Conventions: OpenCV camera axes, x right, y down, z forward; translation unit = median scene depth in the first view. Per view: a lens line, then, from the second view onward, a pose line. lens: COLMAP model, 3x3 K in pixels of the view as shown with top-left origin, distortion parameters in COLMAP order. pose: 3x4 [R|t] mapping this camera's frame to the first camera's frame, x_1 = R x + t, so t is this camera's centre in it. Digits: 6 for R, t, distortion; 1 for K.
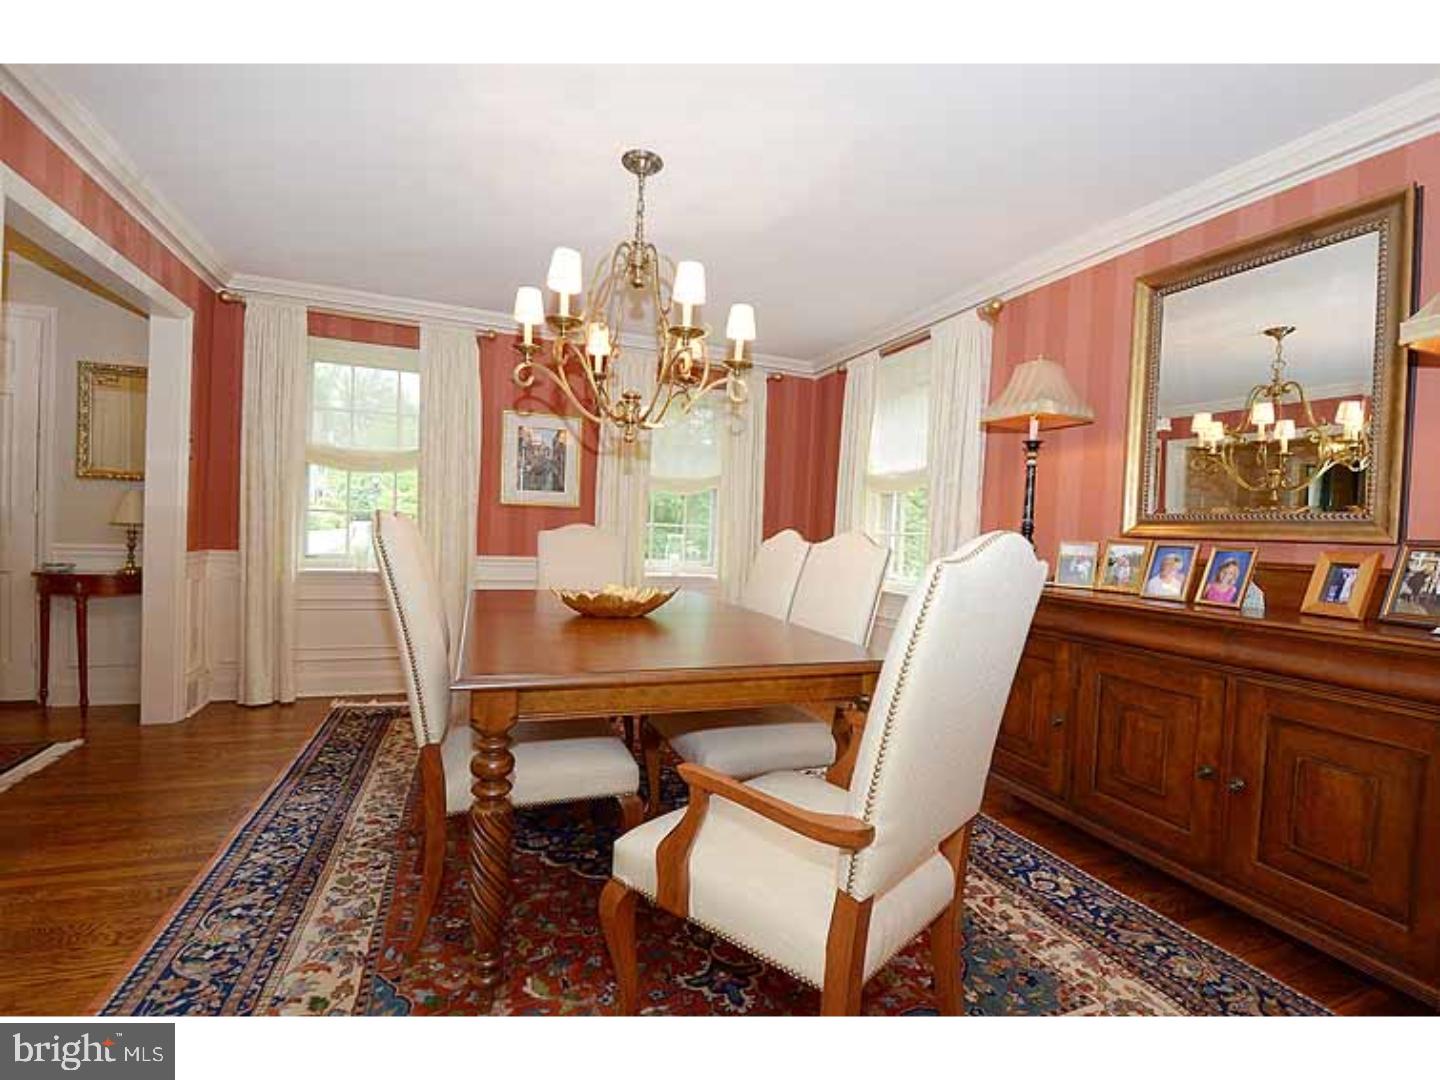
lens RADIAL K [[677.2, 0, 762.8], [0, 677.2, 528.4], [0, 0, 1]] dist [0.000460, -0.000340]
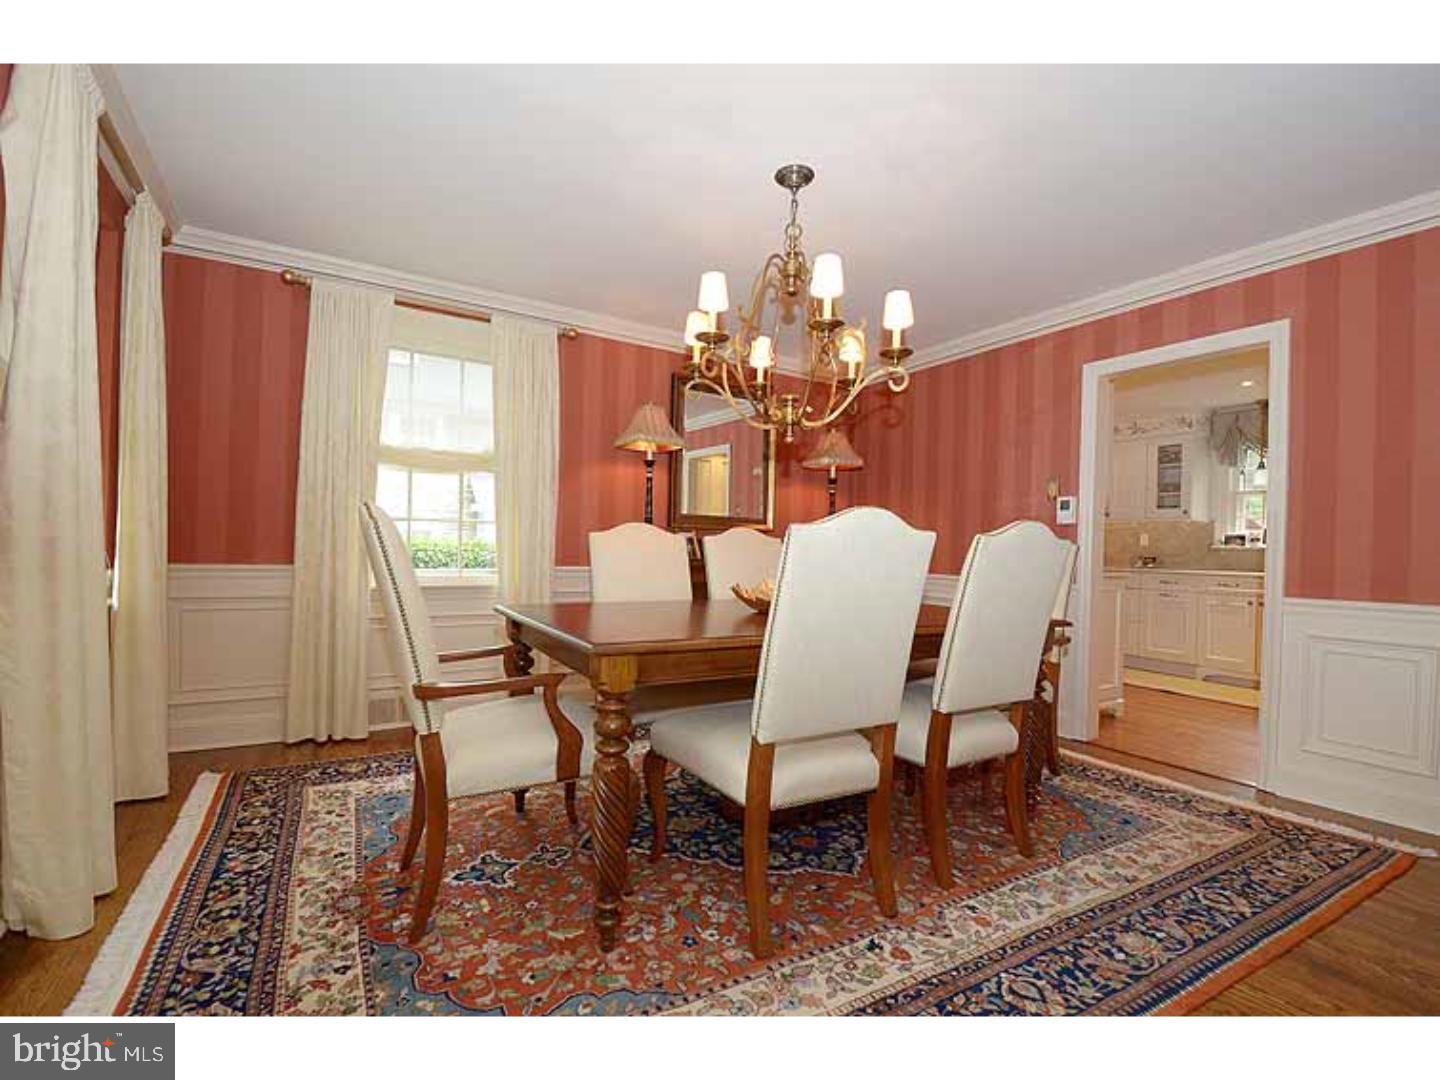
lens RADIAL K [[665.0, 0, 720.0], [0, 665.0, 540.0], [0, 0, 1]] dist [-0.001522, -0.000273]
pose [[-0.156133, -0.031931, 0.987220, -1.496689], [-0.014396, 0.999445, 0.030050, -0.001196], [-0.987631, -0.009520, -0.156506, 1.614602]]
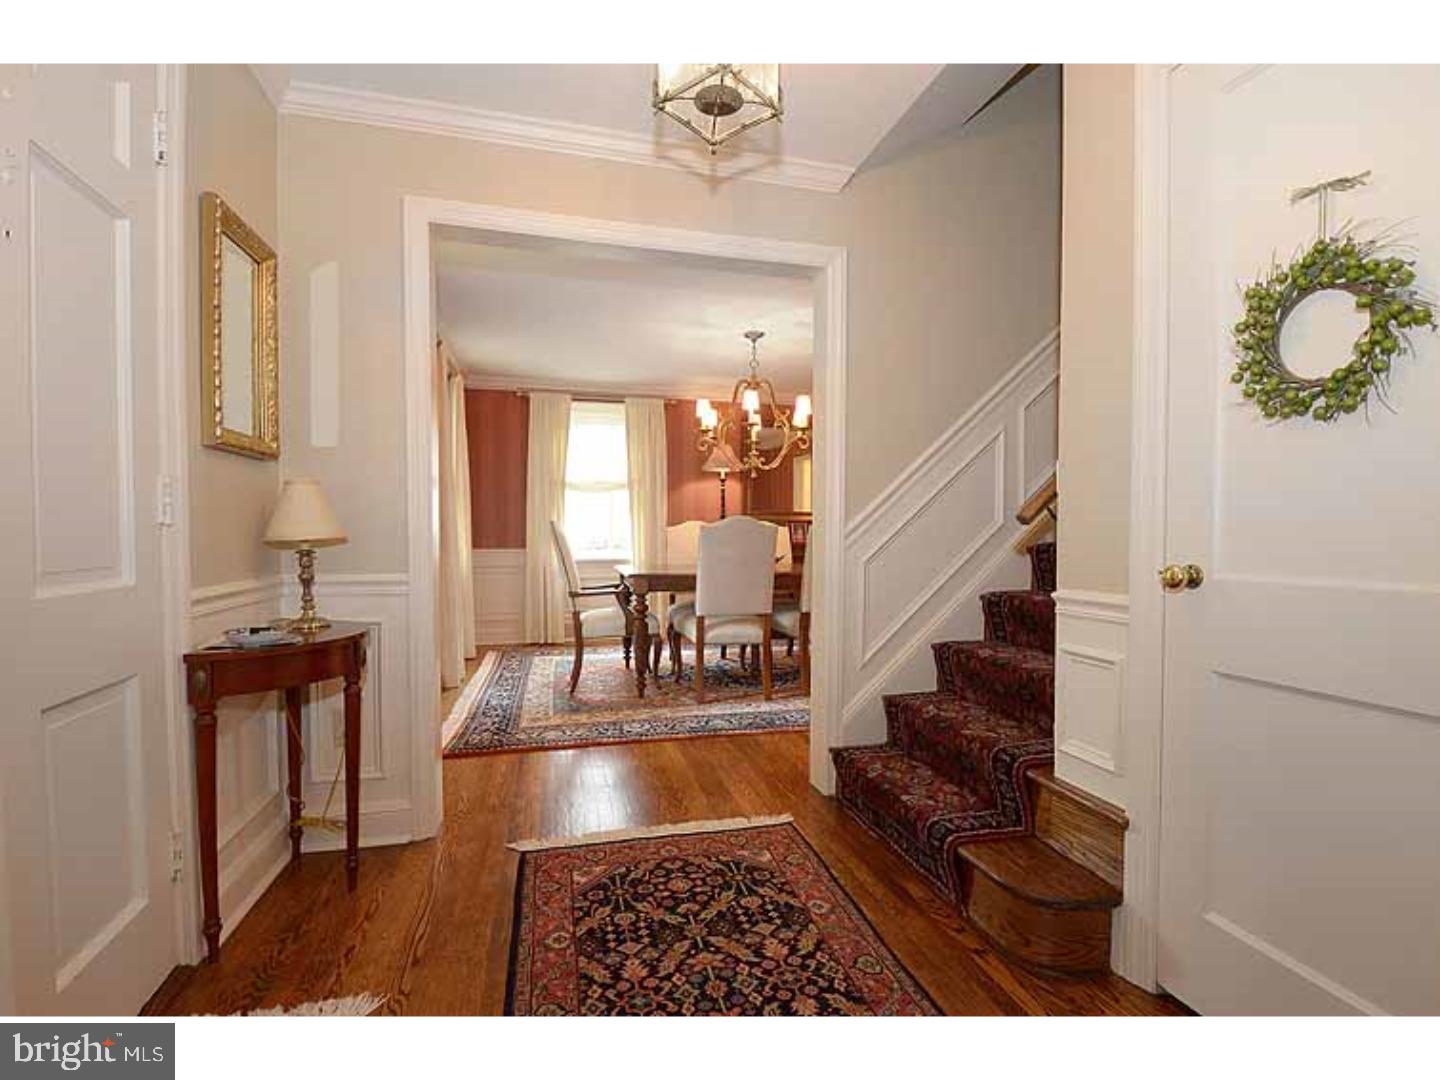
lens RADIAL K [[696.9, 0, 720.0], [0, 696.9, 540.0], [0, 0, 1]] dist [0.000810, -0.000008]
pose [[0.137740, -0.053613, 0.989016, -2.745021], [0.019791, 0.998484, 0.051370, -0.056739], [-0.990271, 0.012498, 0.138592, 1.071288]]
